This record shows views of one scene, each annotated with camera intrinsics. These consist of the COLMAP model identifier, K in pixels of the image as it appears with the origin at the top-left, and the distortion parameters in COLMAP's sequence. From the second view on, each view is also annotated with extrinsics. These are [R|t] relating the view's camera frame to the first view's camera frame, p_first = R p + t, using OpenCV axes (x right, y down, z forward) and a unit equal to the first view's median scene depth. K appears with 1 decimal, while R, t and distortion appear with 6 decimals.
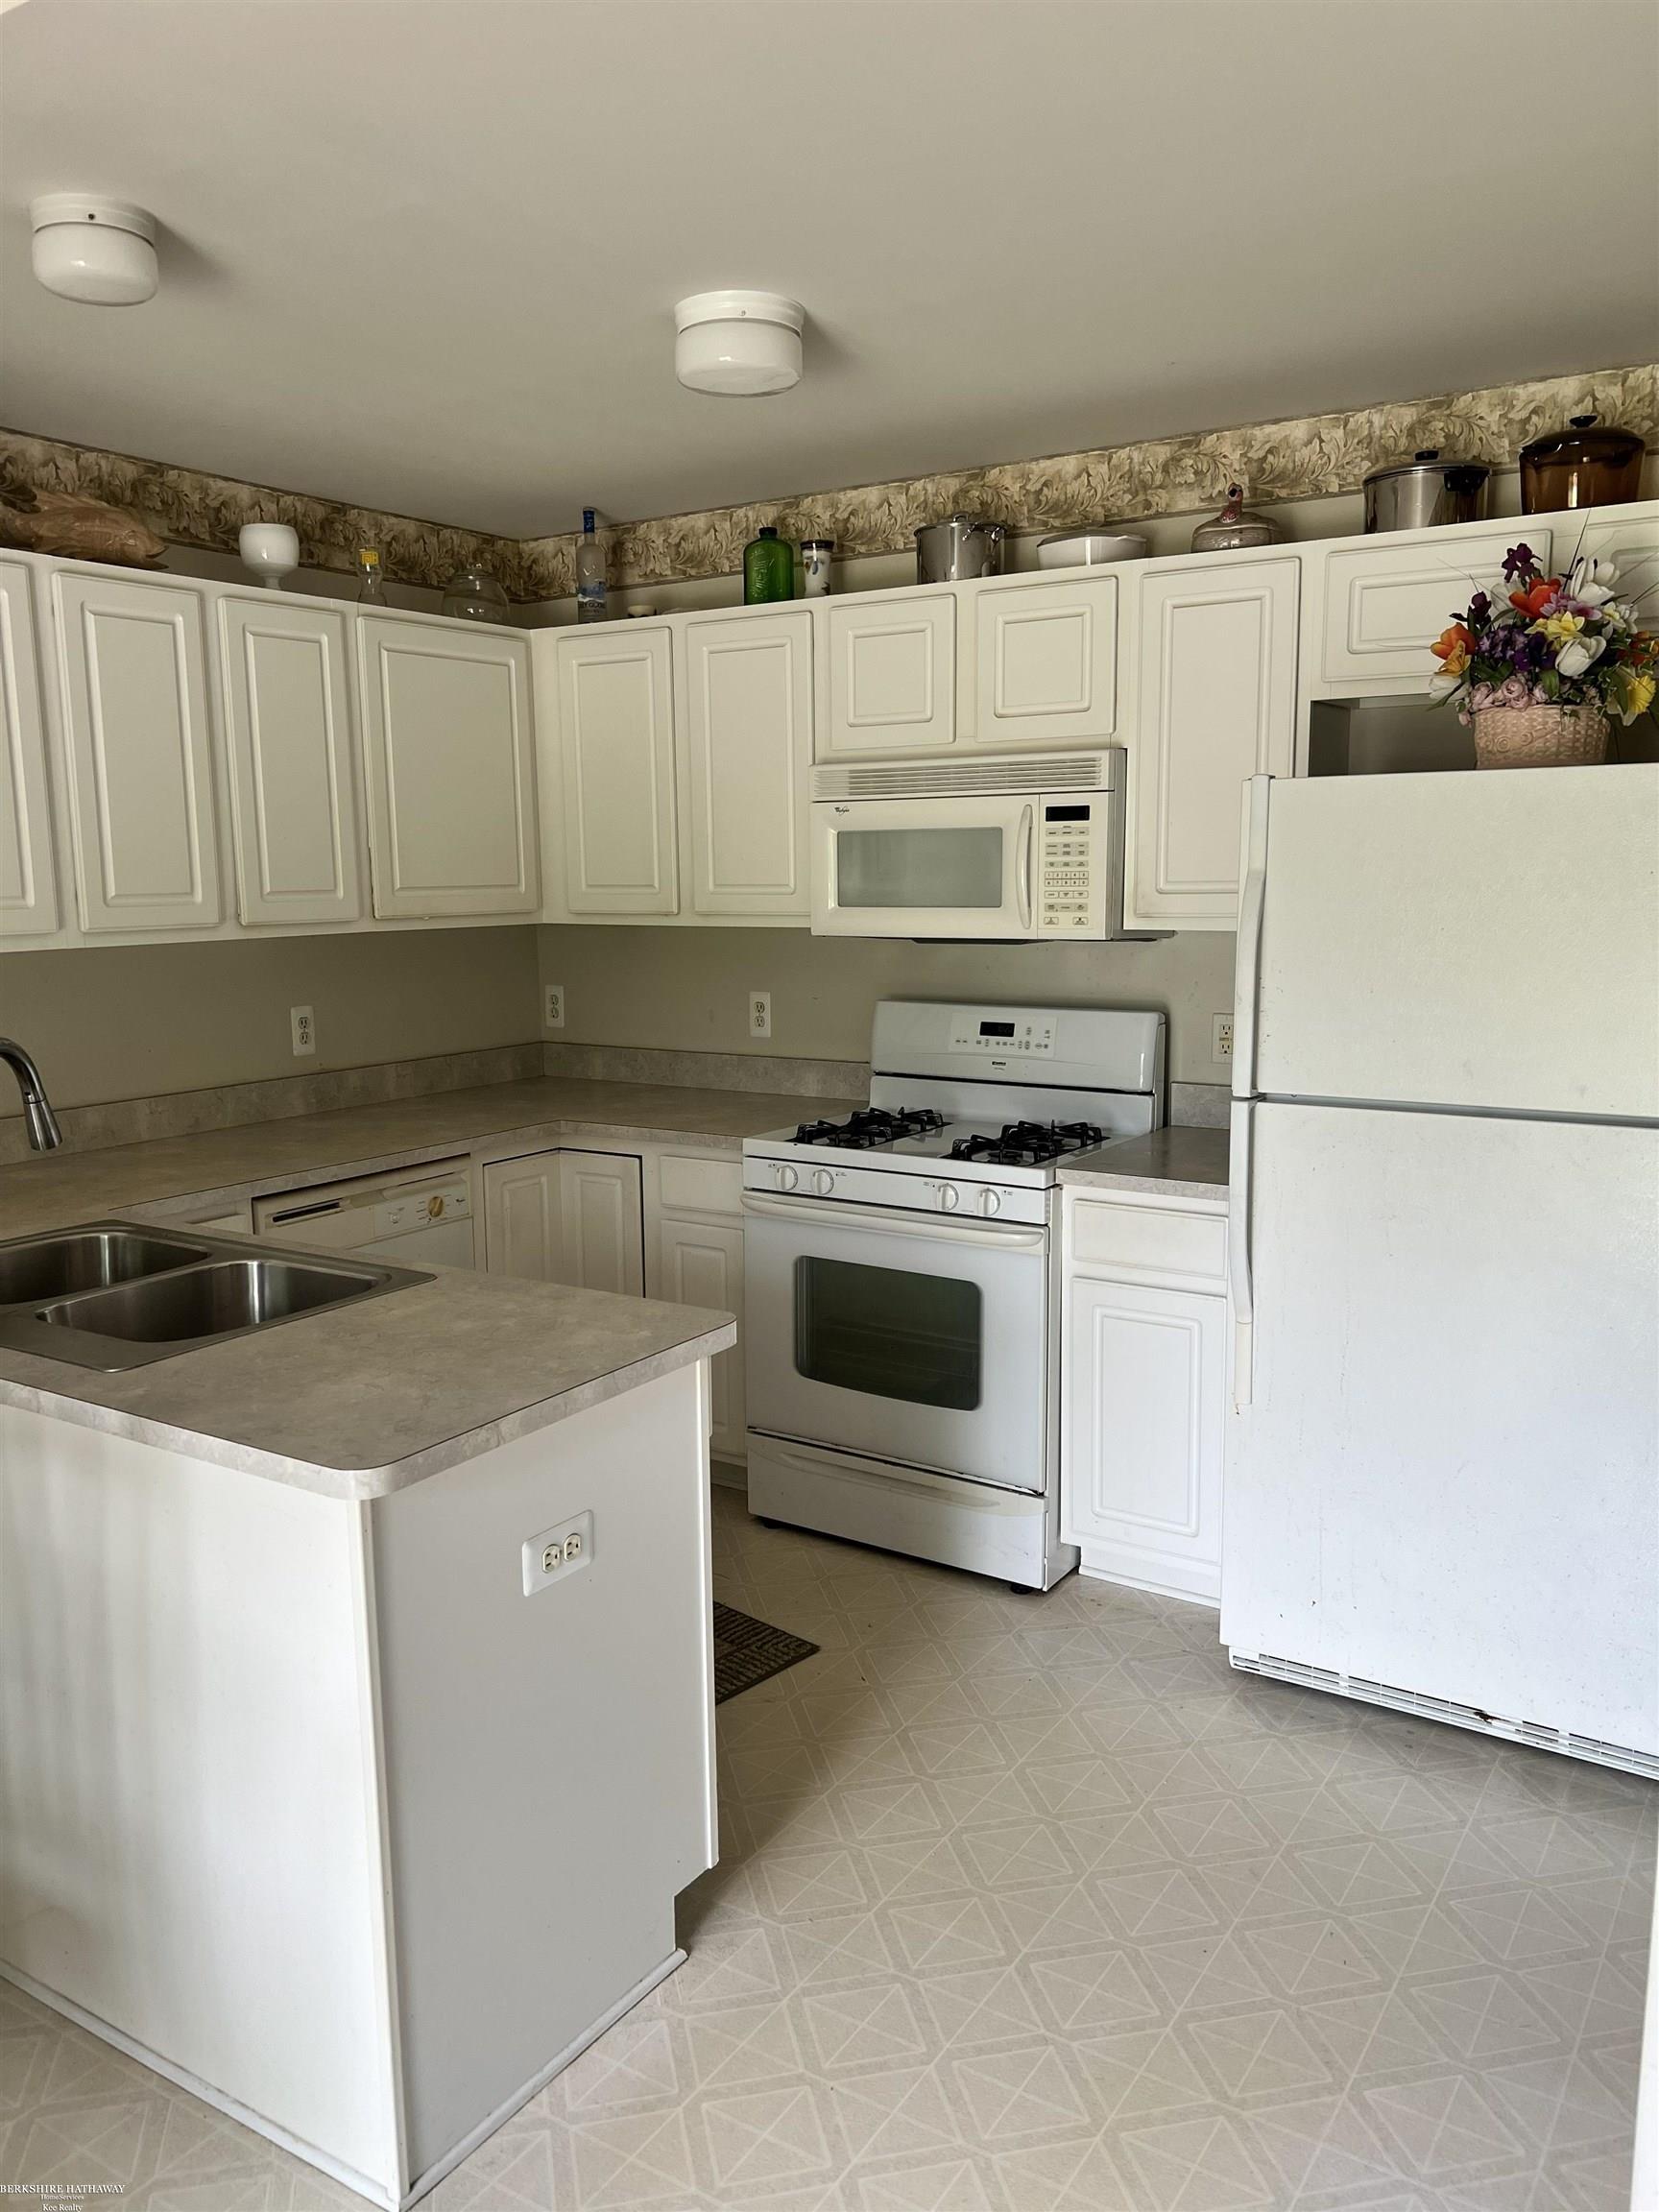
lens RADIAL K [[1695.1, 0, 827.0], [0, 1695.1, 1074.7], [0, 0, 1]] dist [0.094249, -0.158800]
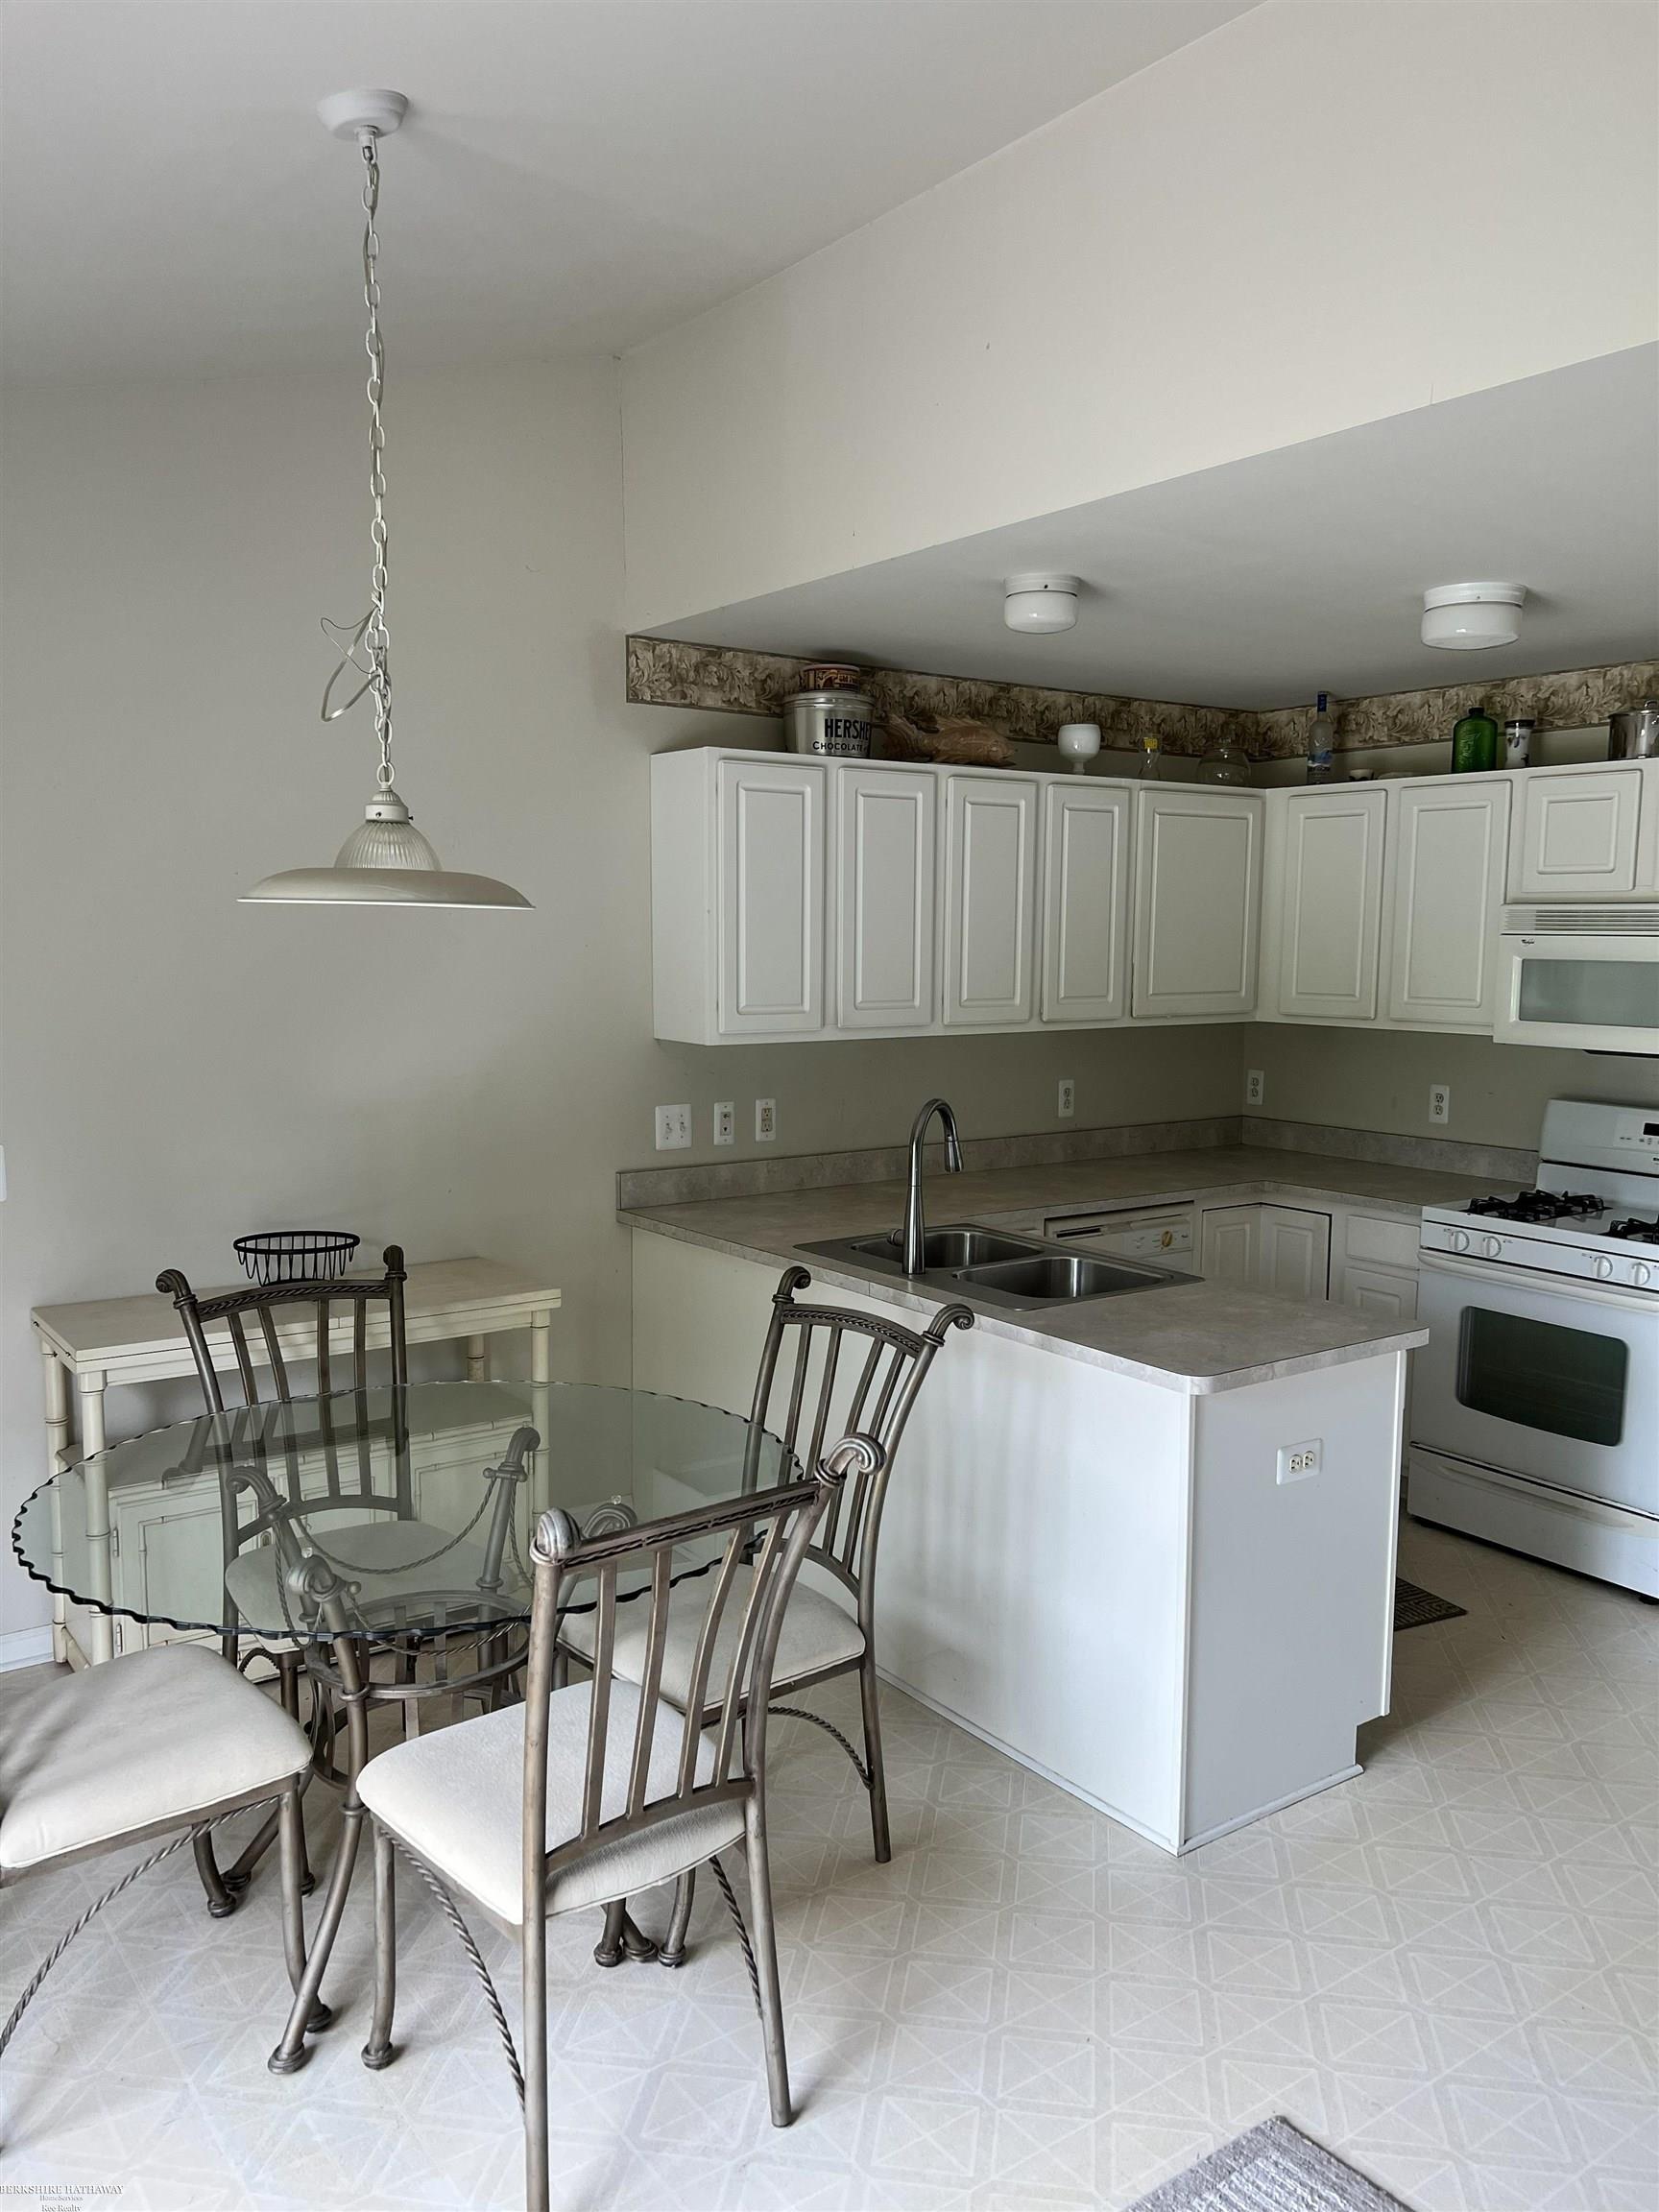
lens RADIAL K [[1649.5, 0, 837.9], [0, 1649.5, 1115.6], [0, 0, 1]] dist [0.041355, -0.059360]
pose [[0.930125, 0.060412, -0.362240, -0.012717], [-0.065355, 0.997861, -0.001394, 0.001574], [0.361381, 0.024971, 0.932084, -0.273902]]
